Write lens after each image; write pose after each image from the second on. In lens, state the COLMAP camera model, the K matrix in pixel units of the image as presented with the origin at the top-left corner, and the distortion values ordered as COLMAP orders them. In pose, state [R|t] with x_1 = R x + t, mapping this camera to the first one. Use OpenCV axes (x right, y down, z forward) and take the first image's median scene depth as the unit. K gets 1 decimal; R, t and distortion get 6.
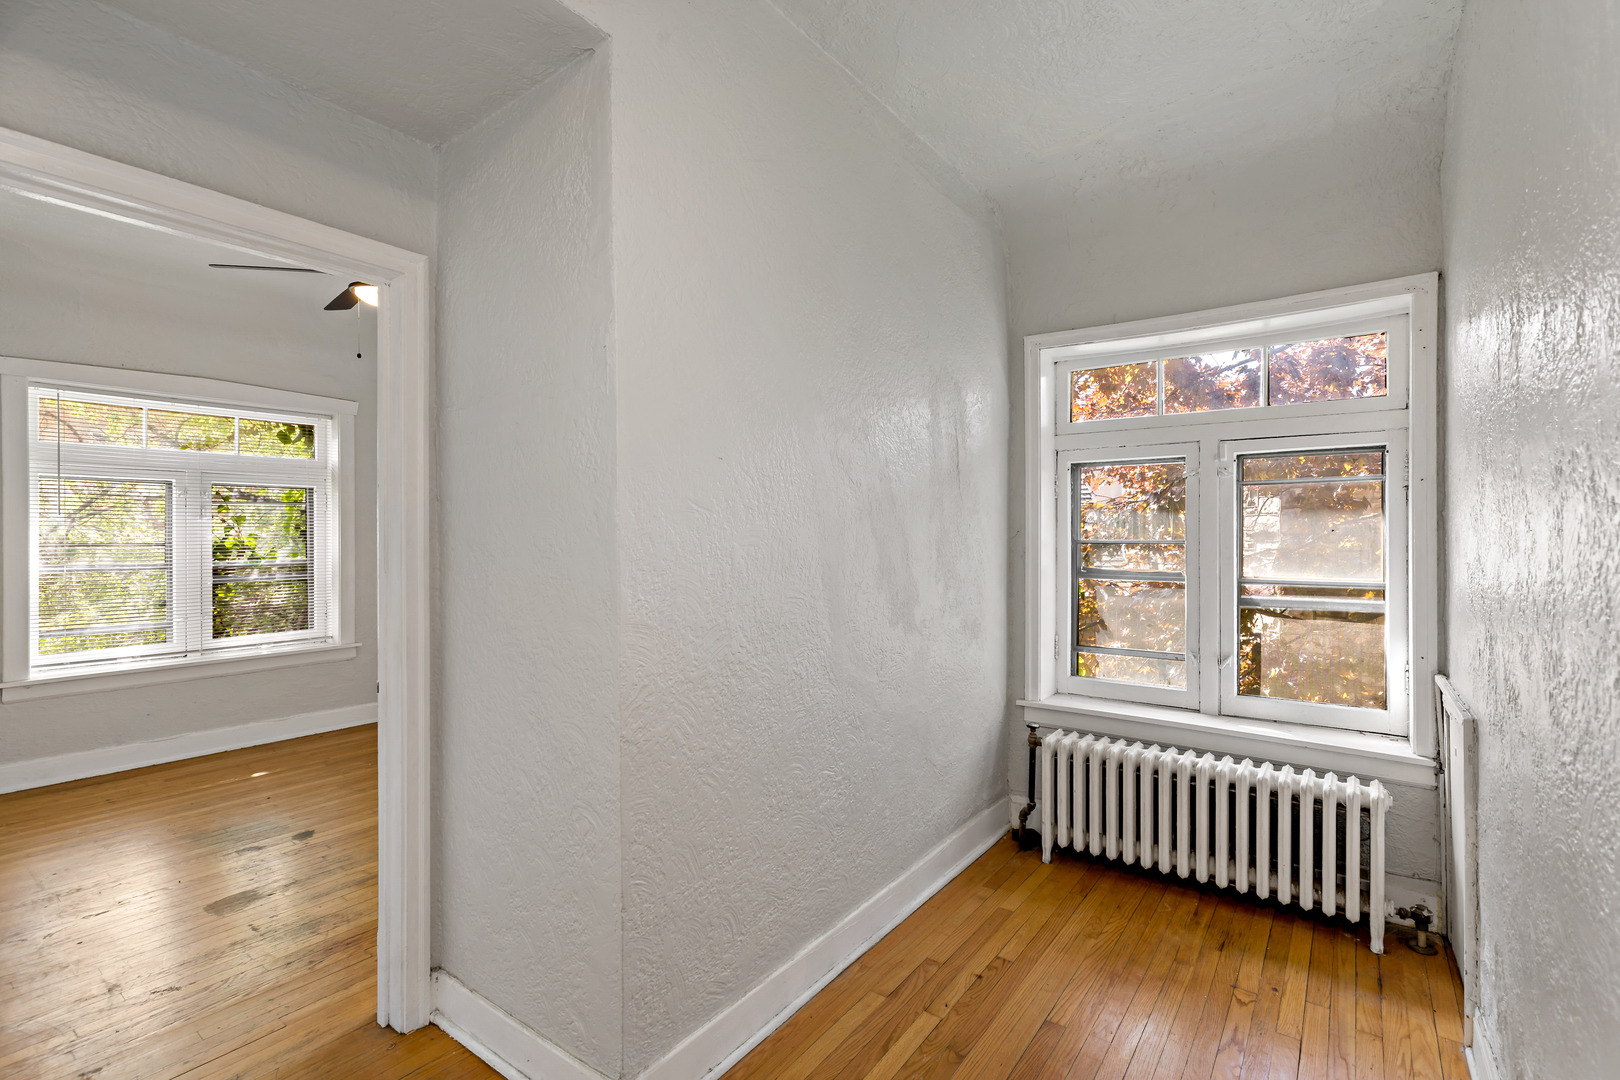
lens RADIAL K [[740.0, 0, 832.0], [0, 740.0, 539.8], [0, 0, 1]] dist [0.003185, -0.000292]
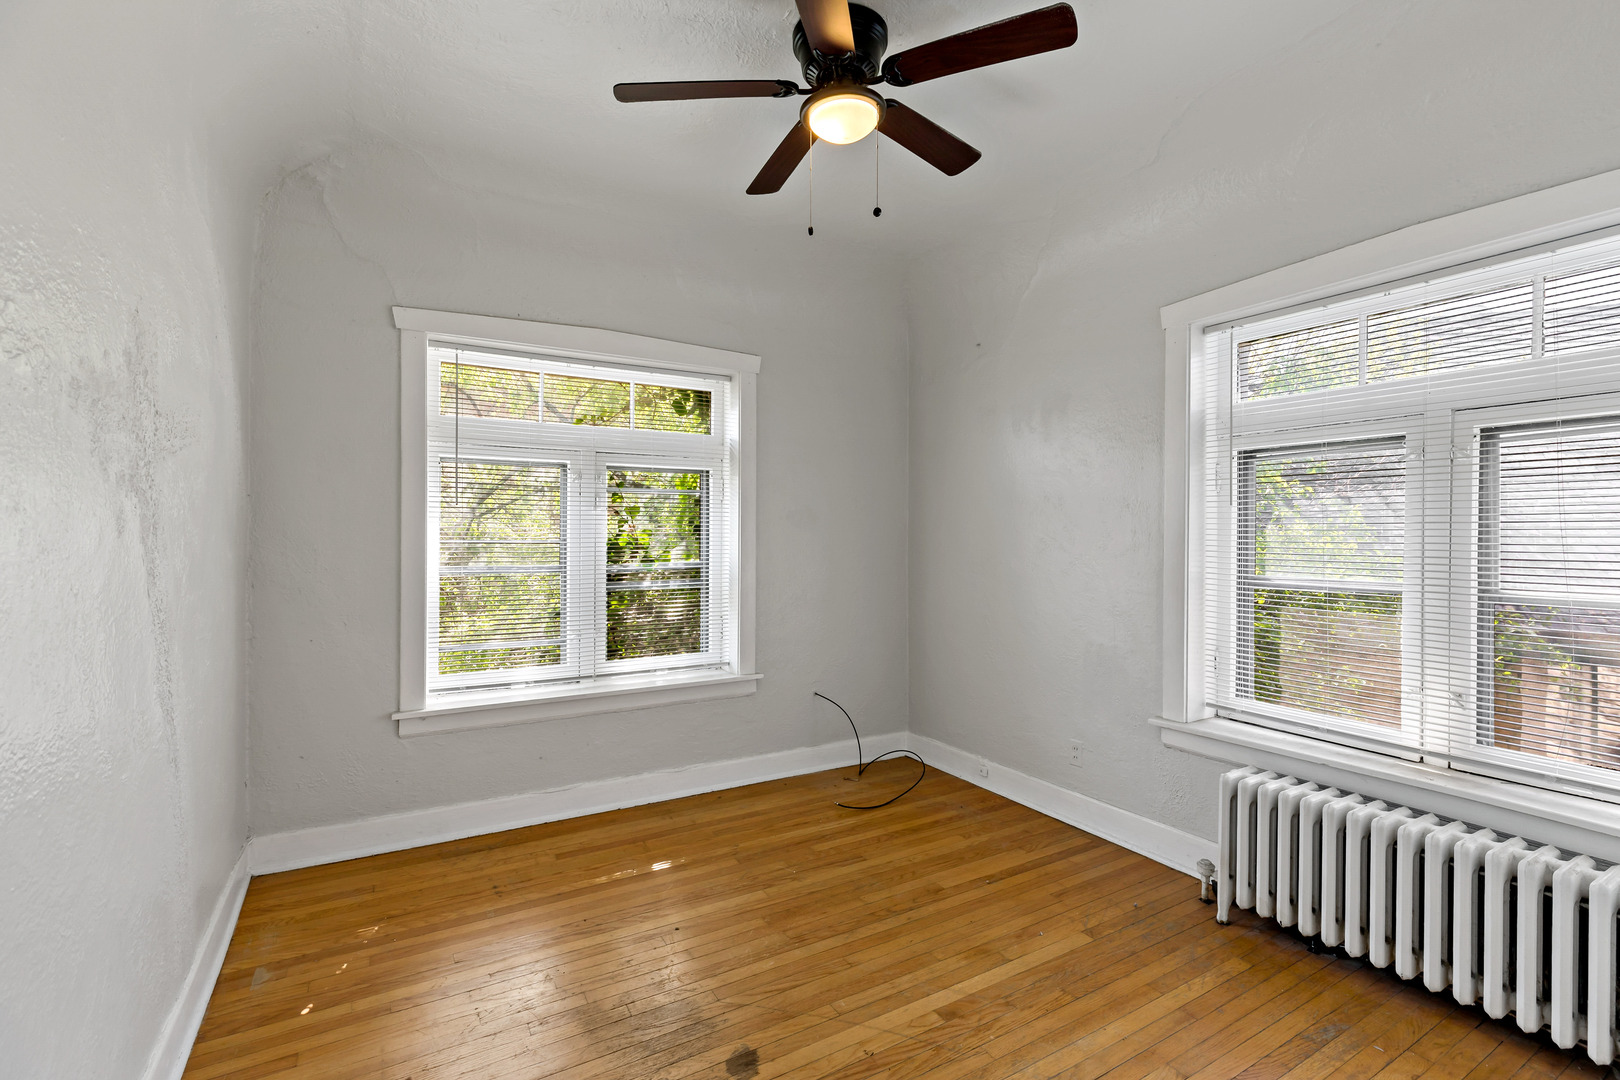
lens RADIAL K [[732.4, 0, 810.0], [0, 732.4, 540.0], [0, 0, 1]] dist [0.004781, 0.000656]
pose [[0.916192, 0.004244, -0.400718, -0.319013], [-0.005693, 0.999981, -0.002427, 0.004479], [0.400700, 0.004505, 0.916198, 0.365876]]
